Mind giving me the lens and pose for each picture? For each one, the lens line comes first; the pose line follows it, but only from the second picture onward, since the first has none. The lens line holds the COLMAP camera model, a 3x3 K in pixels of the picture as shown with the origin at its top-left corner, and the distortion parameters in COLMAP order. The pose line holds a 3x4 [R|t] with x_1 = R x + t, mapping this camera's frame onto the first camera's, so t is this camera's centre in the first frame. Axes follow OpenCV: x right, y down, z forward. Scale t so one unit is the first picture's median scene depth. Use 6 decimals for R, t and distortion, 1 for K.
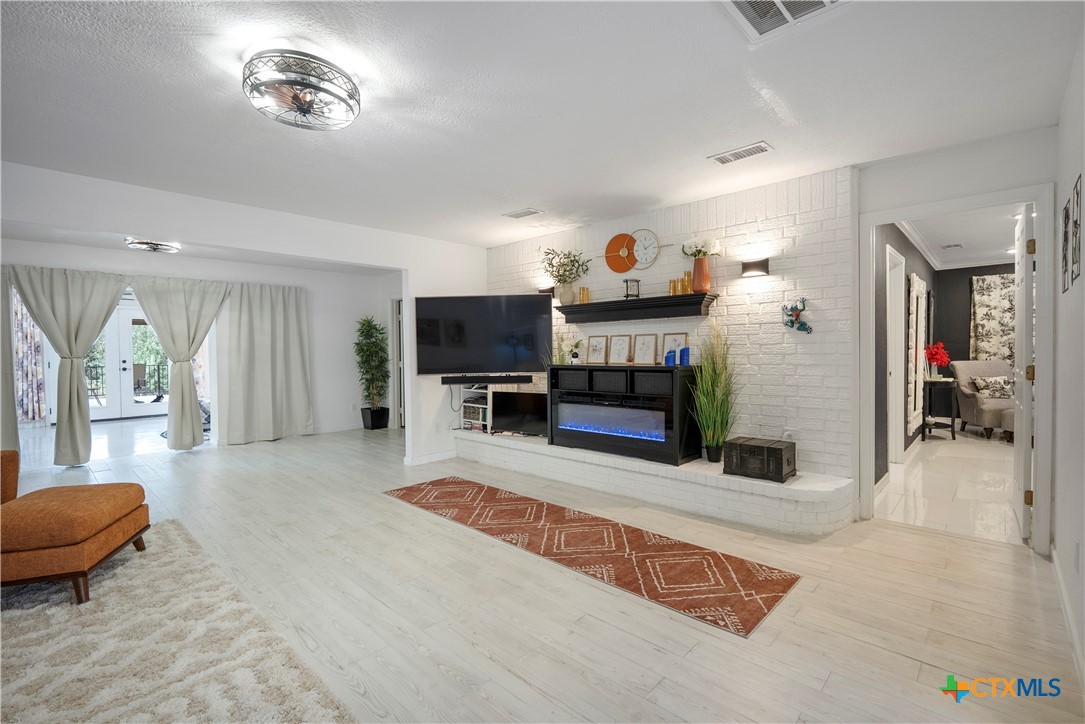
lens RADIAL K [[487.0, 0, 540.7], [0, 487.0, 360.9], [0, 0, 1]] dist [-0.014635, 0.003908]
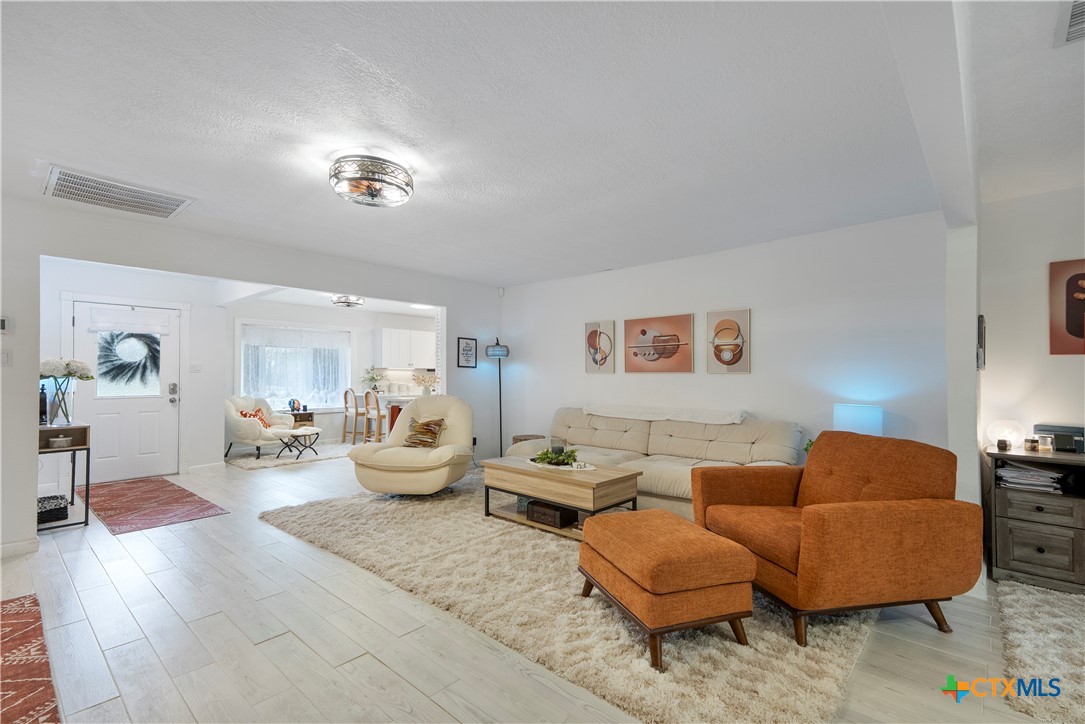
lens RADIAL K [[492.1, 0, 558.3], [0, 492.1, 366.3], [0, 0, 1]] dist [0.042372, -0.000019]
pose [[-0.999075, 0.009240, -0.041986, -0.506724], [0.008845, 0.999915, 0.009585, -0.031686], [0.042071, 0.009205, -0.999072, 1.303734]]
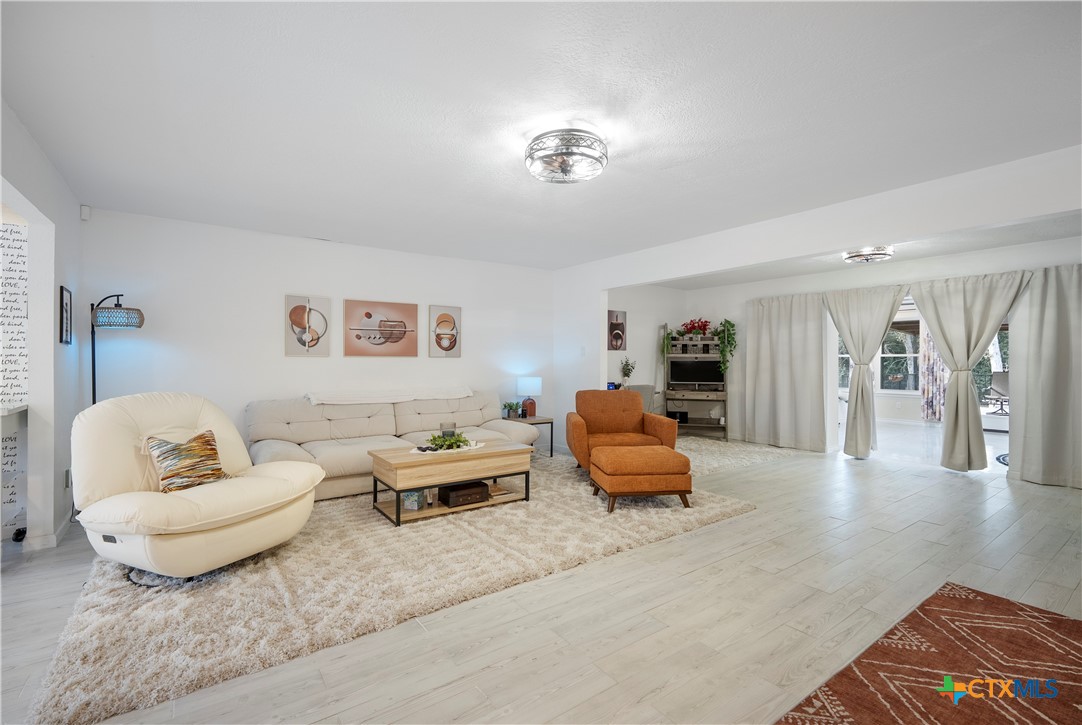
lens RADIAL K [[485.7, 0, 539.2], [0, 485.7, 361.4], [0, 0, 1]] dist [-0.014635, 0.003908]
pose [[-0.176194, 0.011235, -0.984291, 0.424714], [-0.024651, 0.999571, 0.015822, -0.017556], [0.984047, 0.027051, -0.175841, 0.627956]]
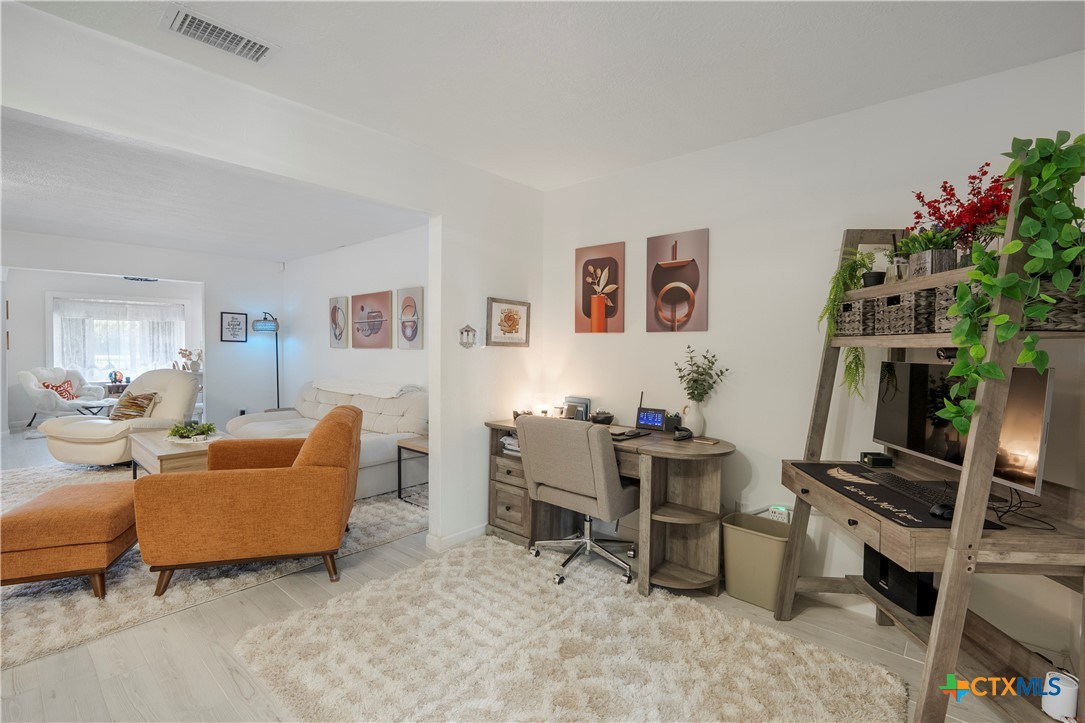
lens RADIAL K [[492.1, 0, 558.3], [0, 492.1, 365.8], [0, 0, 1]] dist [0.042372, -0.000019]
pose [[-0.999666, 0.009356, -0.024105, -1.338694], [0.007708, 0.997683, 0.067596, -0.039077], [0.024682, 0.067388, -0.997422, 1.389121]]
